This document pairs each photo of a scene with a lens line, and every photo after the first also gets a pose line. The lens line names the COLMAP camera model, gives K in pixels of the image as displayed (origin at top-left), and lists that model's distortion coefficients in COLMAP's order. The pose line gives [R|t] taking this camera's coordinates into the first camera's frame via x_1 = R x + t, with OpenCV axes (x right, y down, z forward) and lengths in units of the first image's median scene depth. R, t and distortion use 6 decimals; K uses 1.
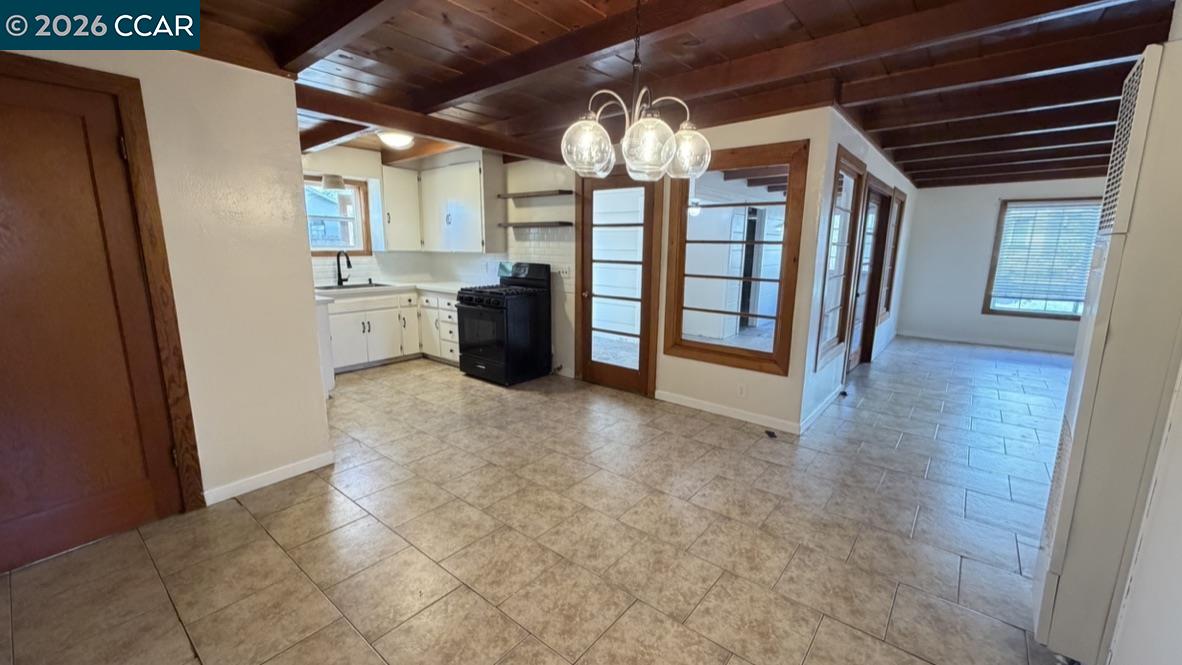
lens RADIAL K [[473.6, 0, 589.0], [0, 473.6, 333.6], [0, 0, 1]] dist [0.000055, 0.000313]
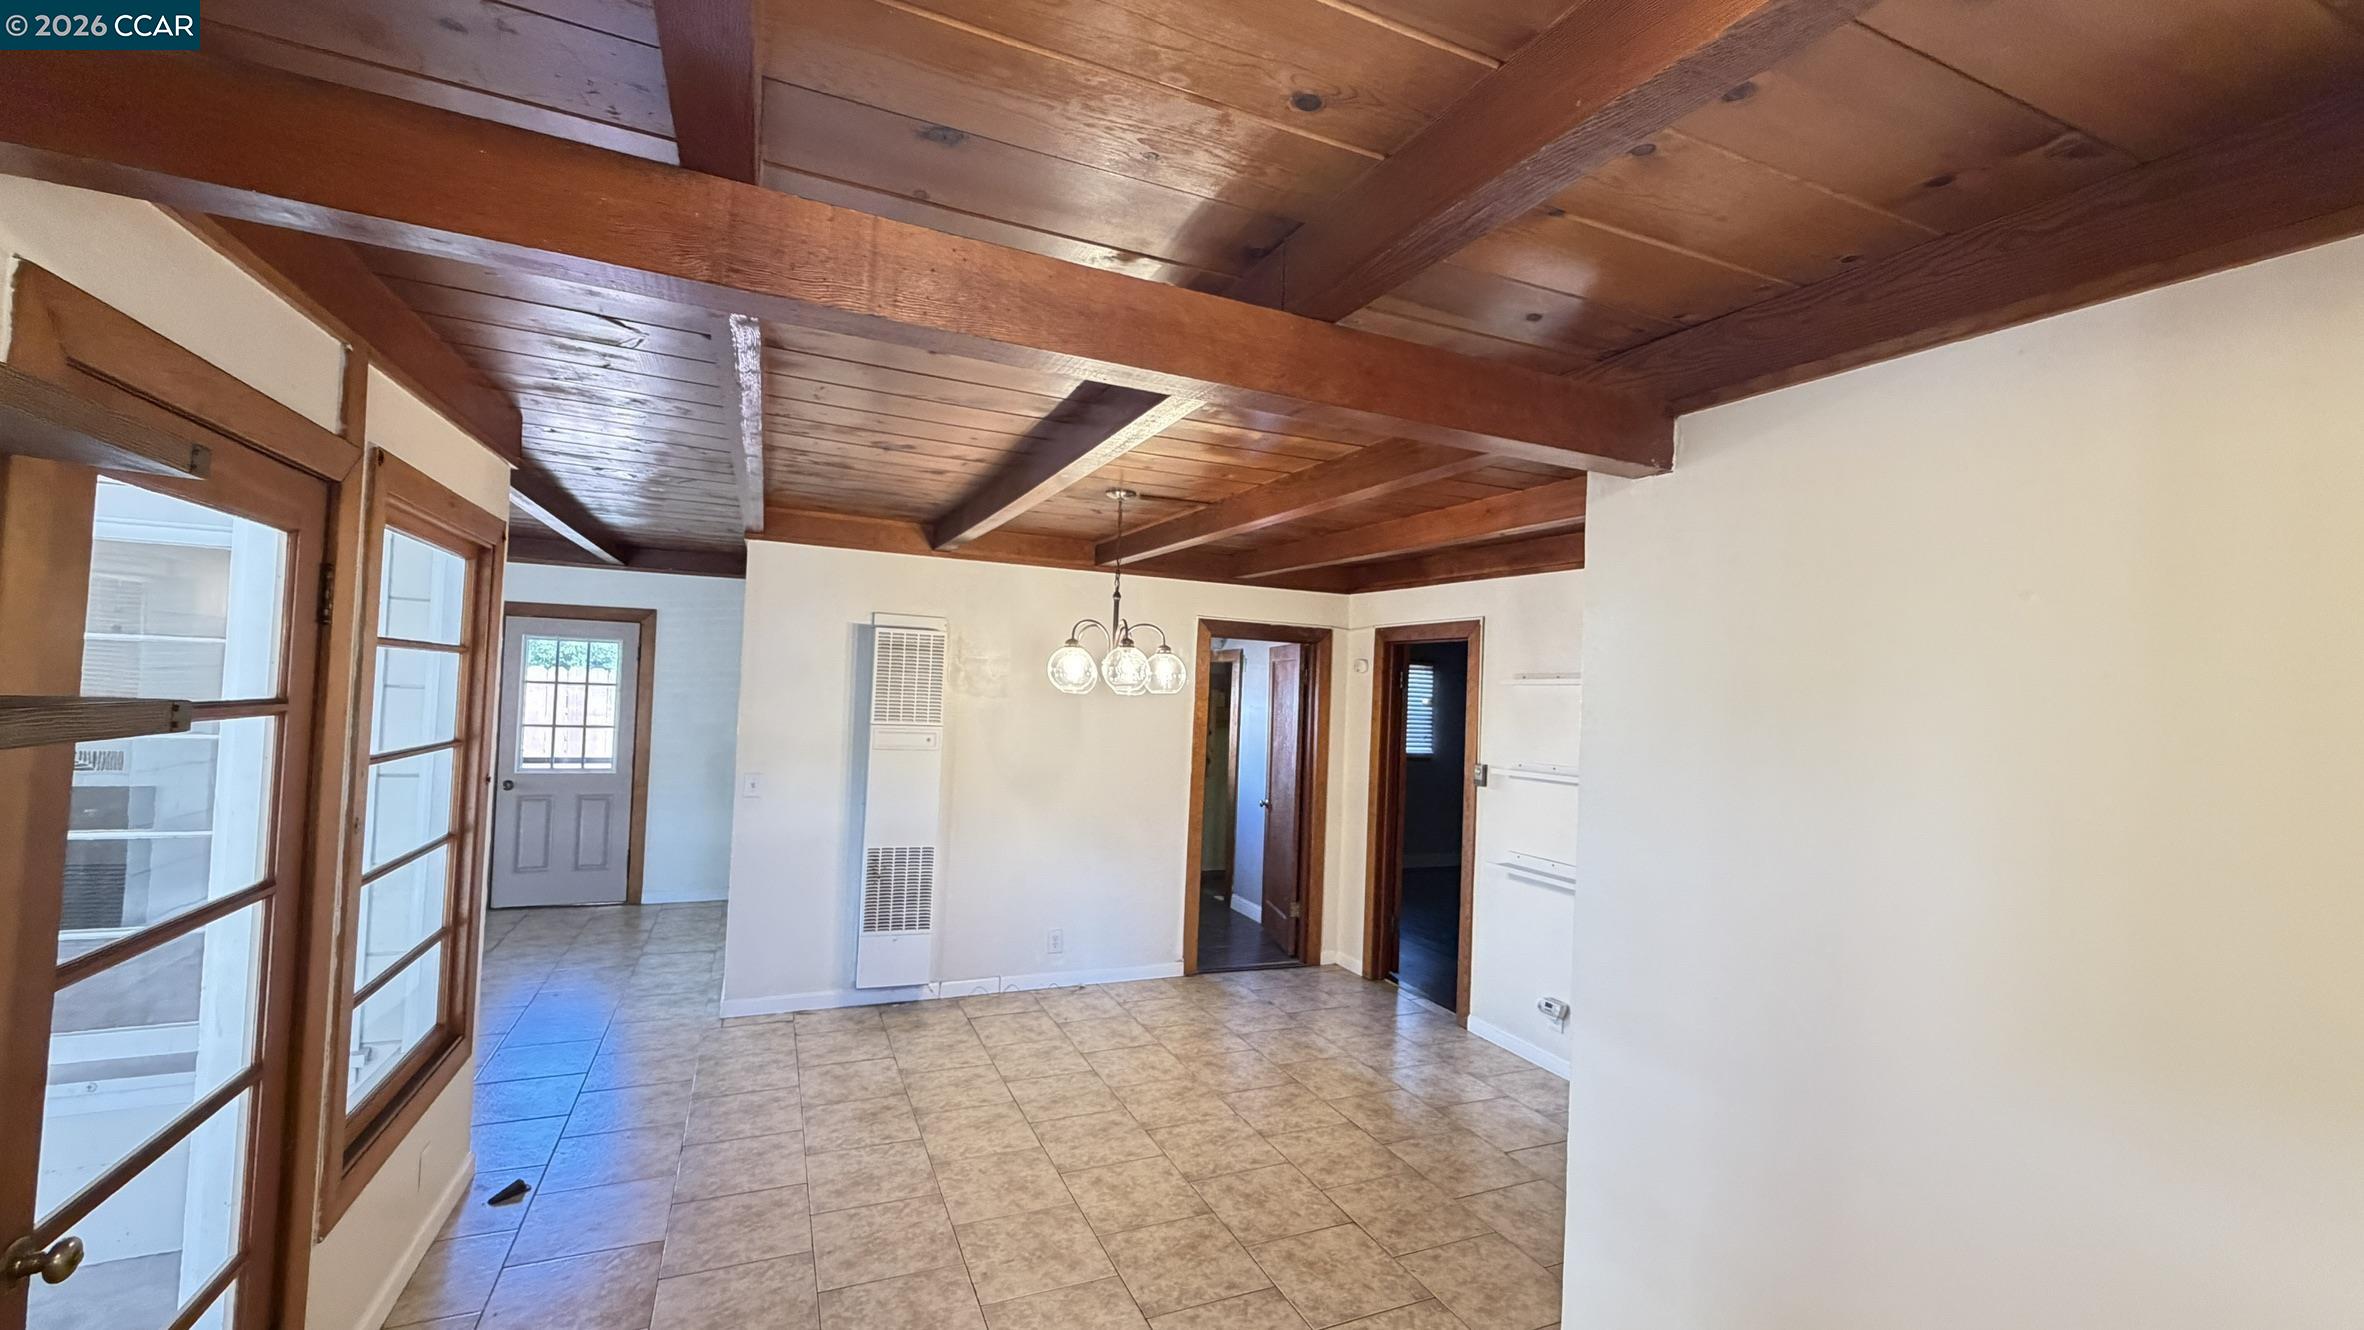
lens RADIAL K [[947.3, 0, 1170.0], [0, 947.3, 665.8], [0, 0, 1]] dist [0.000055, 0.000313]
pose [[-0.885888, -0.032328, 0.462770, -0.391675], [0.038282, 0.989072, 0.142377, -0.268090], [-0.462316, 0.143846, -0.874970, 1.088033]]
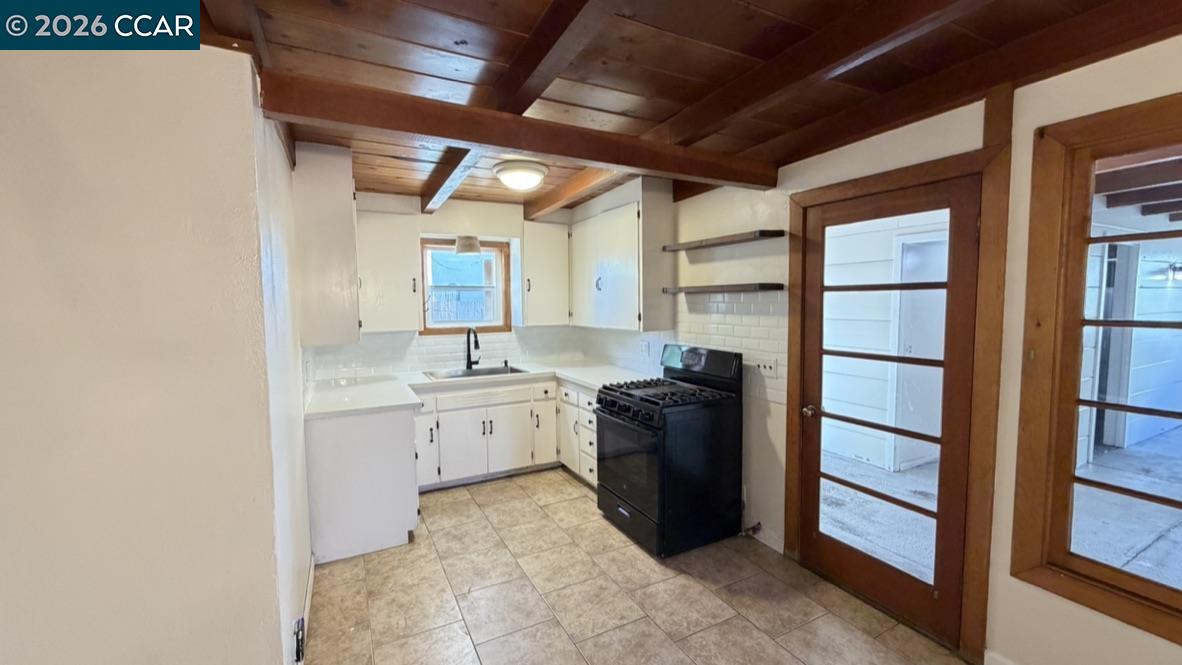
lens RADIAL K [[473.6, 0, 587.8], [0, 473.6, 333.3], [0, 0, 1]] dist [0.000055, 0.000313]
pose [[0.919900, 0.006564, -0.392099, -0.028368], [-0.053080, 0.992742, -0.107913, -0.101626], [0.388545, 0.120081, 0.913572, 0.393101]]
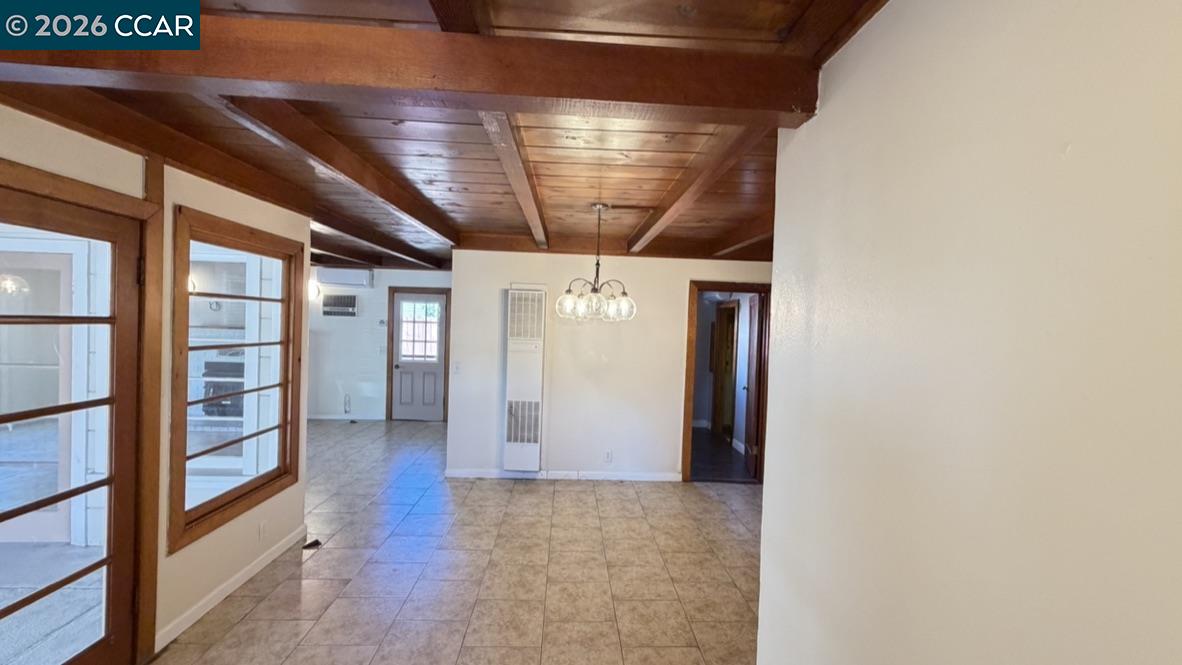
lens RADIAL K [[473.6, 0, 584.7], [0, 473.6, 333.5], [0, 0, 1]] dist [0.000055, 0.000313]
pose [[-0.660577, -0.047205, 0.749273, -0.505606], [0.101619, 0.983215, 0.151533, -0.220826], [-0.743849, 0.176240, -0.644692, 0.880477]]
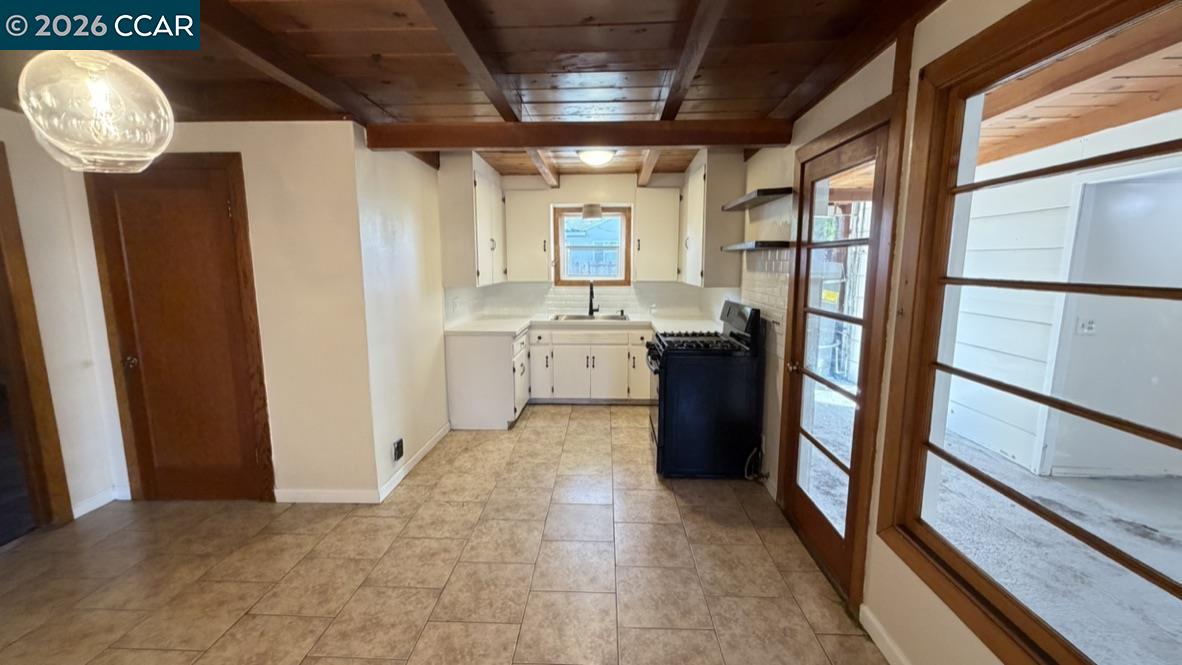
lens RADIAL K [[473.6, 0, 587.0], [0, 473.6, 334.2], [0, 0, 1]] dist [0.000055, 0.000313]
pose [[0.598495, 0.107301, -0.793908, 0.299424], [-0.140541, 0.989684, 0.027812, -0.104691], [0.788702, 0.094931, 0.607402, 0.469269]]
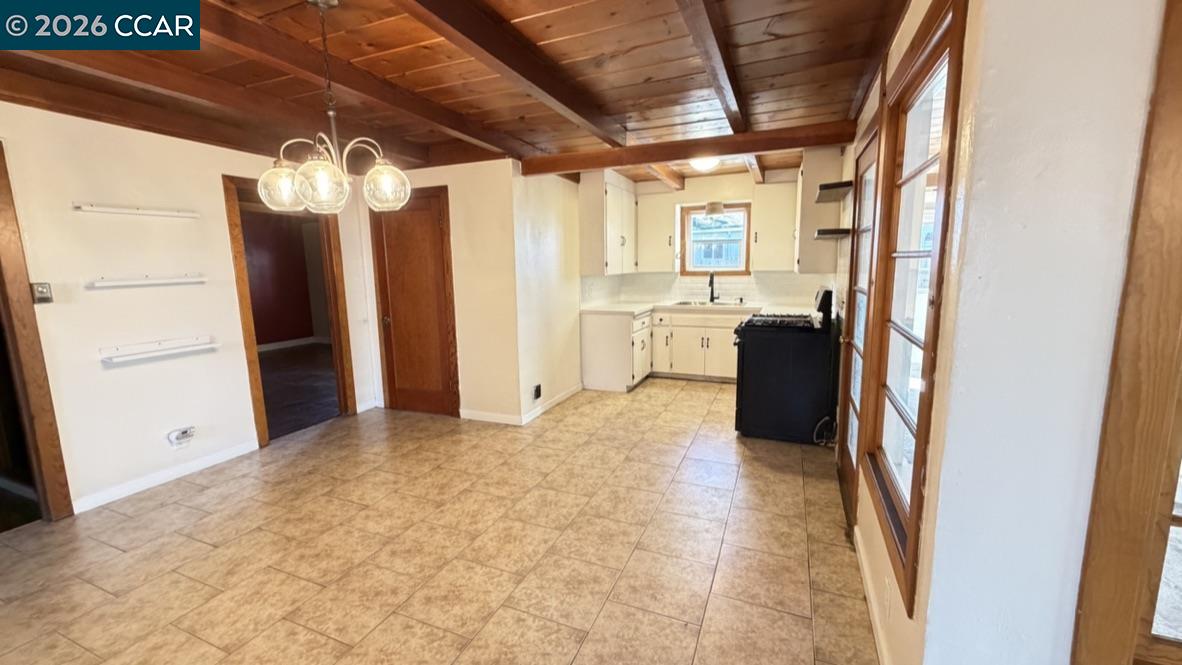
lens RADIAL K [[473.6, 0, 585.9], [0, 473.6, 335.1], [0, 0, 1]] dist [0.000055, 0.000313]
pose [[0.274987, 0.129590, -0.952674, 0.522076], [-0.159035, 0.983356, 0.087859, -0.090864], [0.948204, 0.127349, 0.291019, 0.489654]]
